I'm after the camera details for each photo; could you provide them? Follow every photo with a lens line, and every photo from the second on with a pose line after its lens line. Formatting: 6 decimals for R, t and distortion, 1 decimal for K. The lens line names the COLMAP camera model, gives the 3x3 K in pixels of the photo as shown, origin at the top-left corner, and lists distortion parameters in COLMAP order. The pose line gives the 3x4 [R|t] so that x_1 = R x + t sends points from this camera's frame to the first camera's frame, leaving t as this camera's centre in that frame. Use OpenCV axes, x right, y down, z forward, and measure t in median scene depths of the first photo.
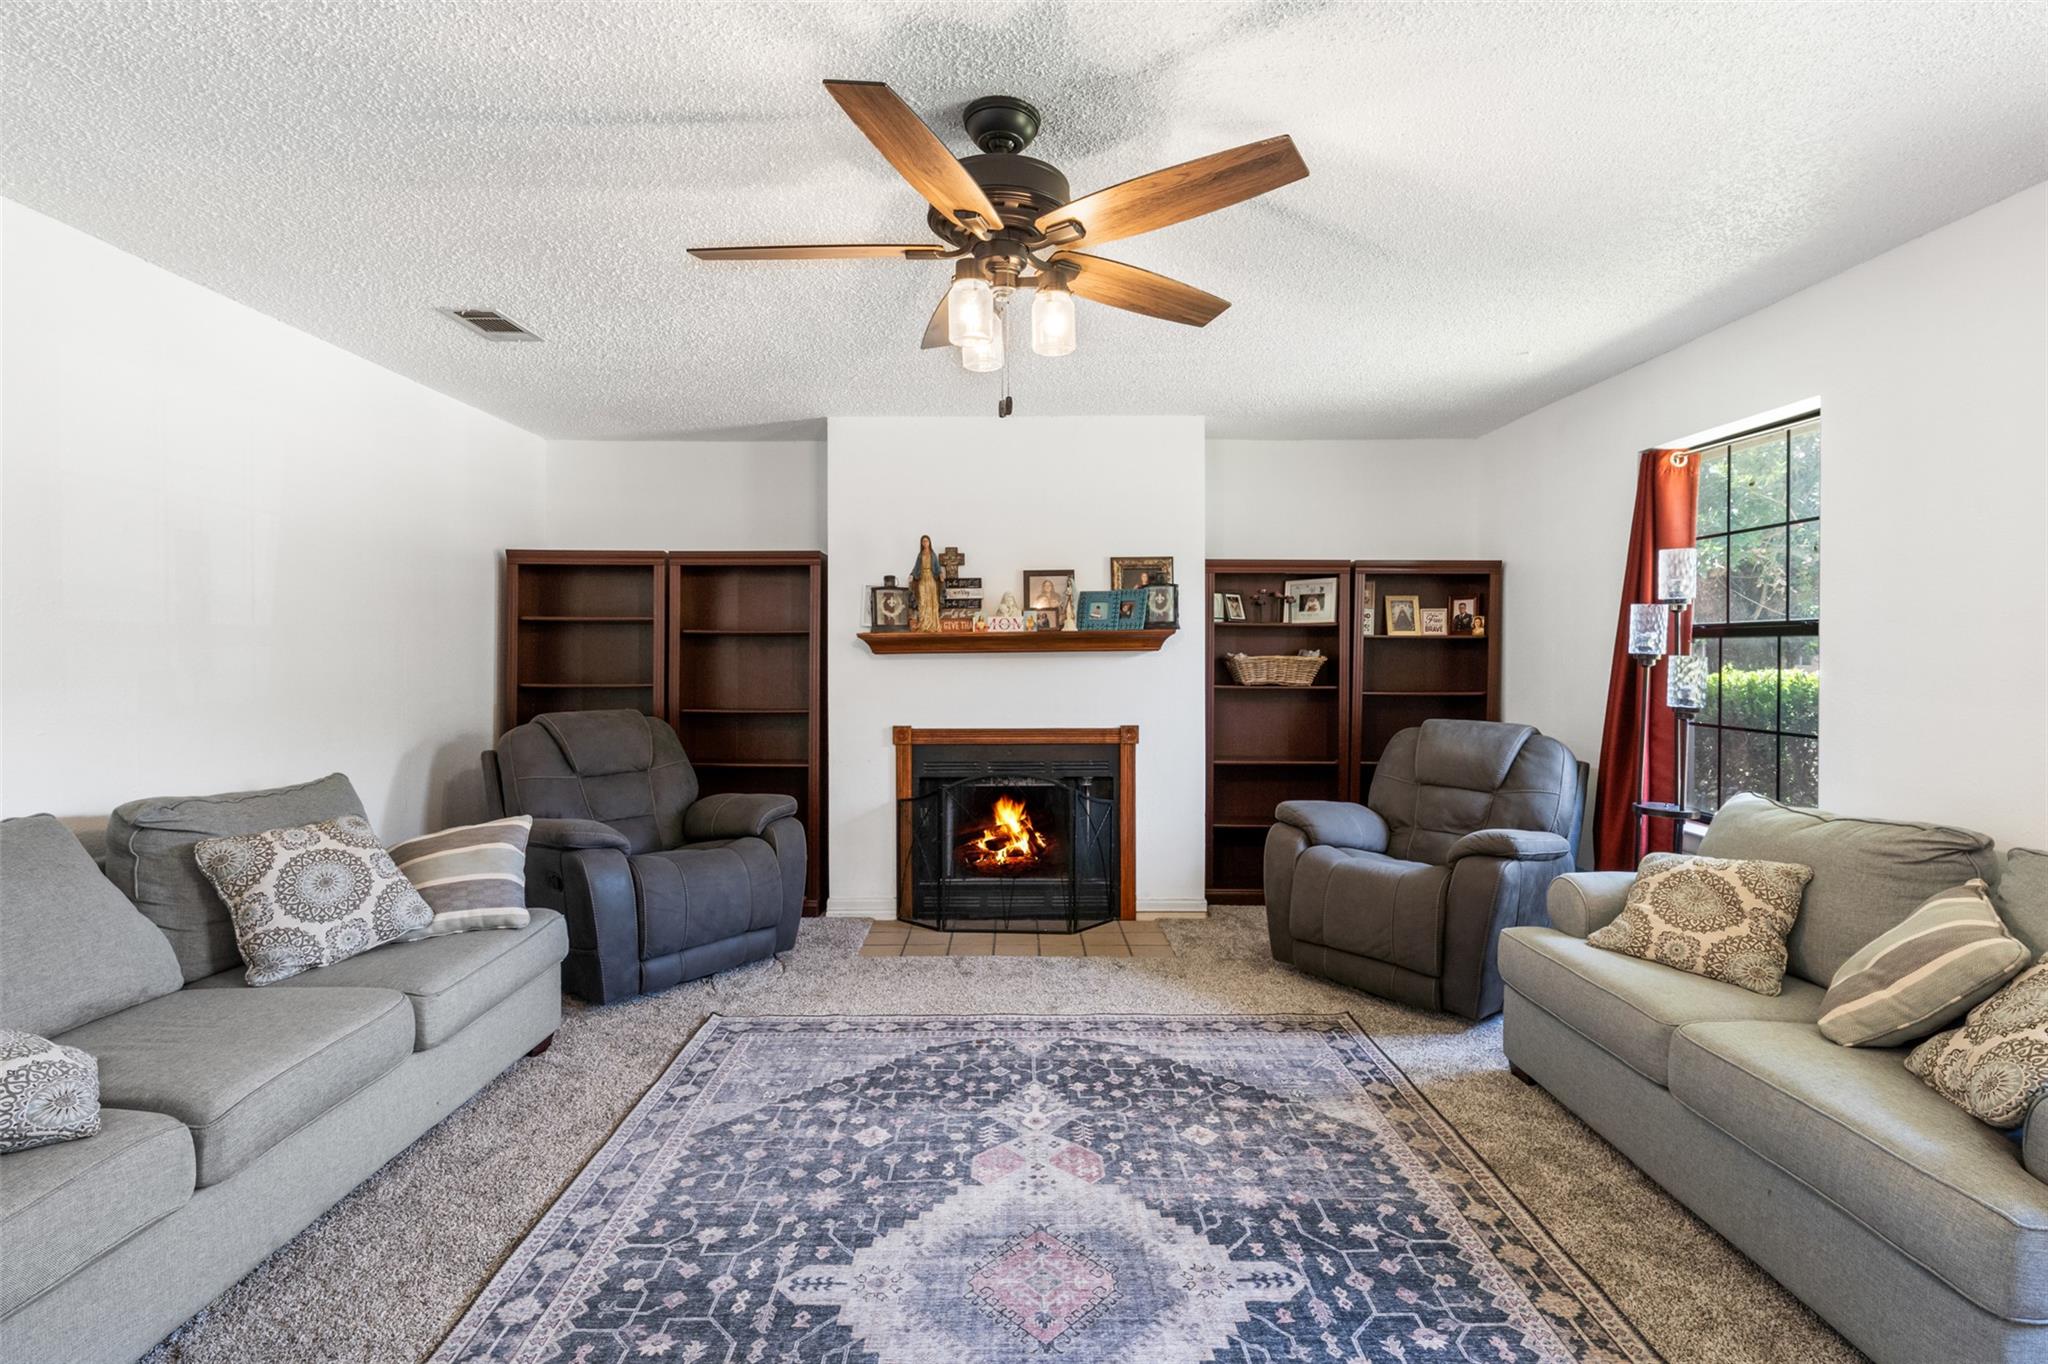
lens RADIAL K [[957.8, 0, 1033.4], [0, 957.8, 665.9], [0, 0, 1]] dist [0.002621, -0.000617]
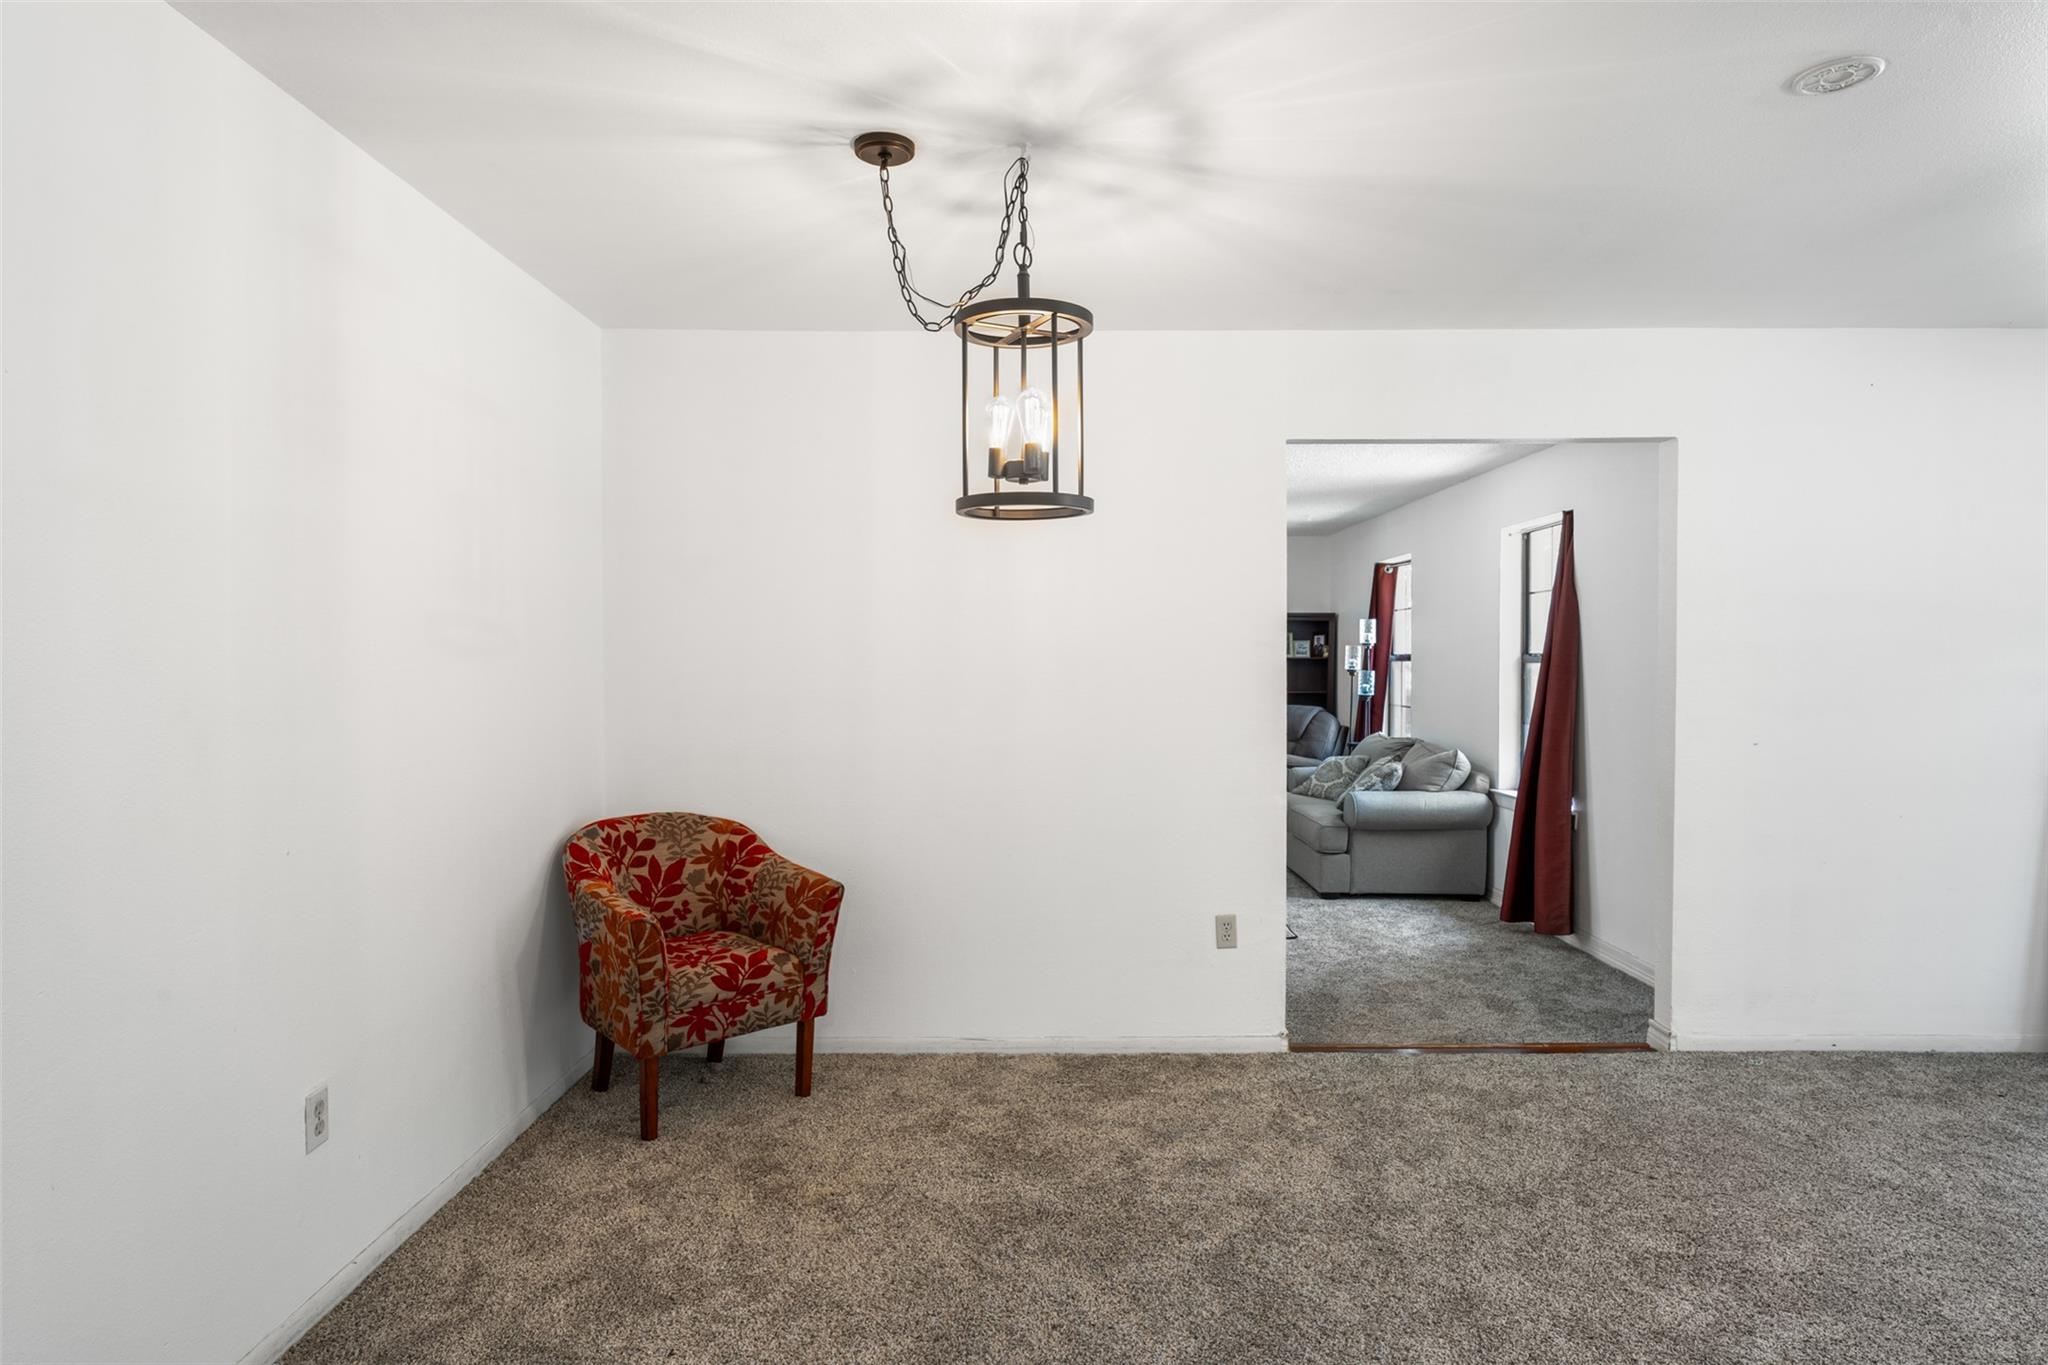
lens RADIAL K [[1158.0, 0, 1025.0], [0, 1158.0, 673.6], [0, 0, 1]] dist [0.004748, 0.000462]
pose [[0.999638, 0.000857, -0.026884, 0.000101], [-0.000978, 0.999989, -0.004497, 0.010768], [0.026880, 0.004522, 0.999628, -1.942849]]
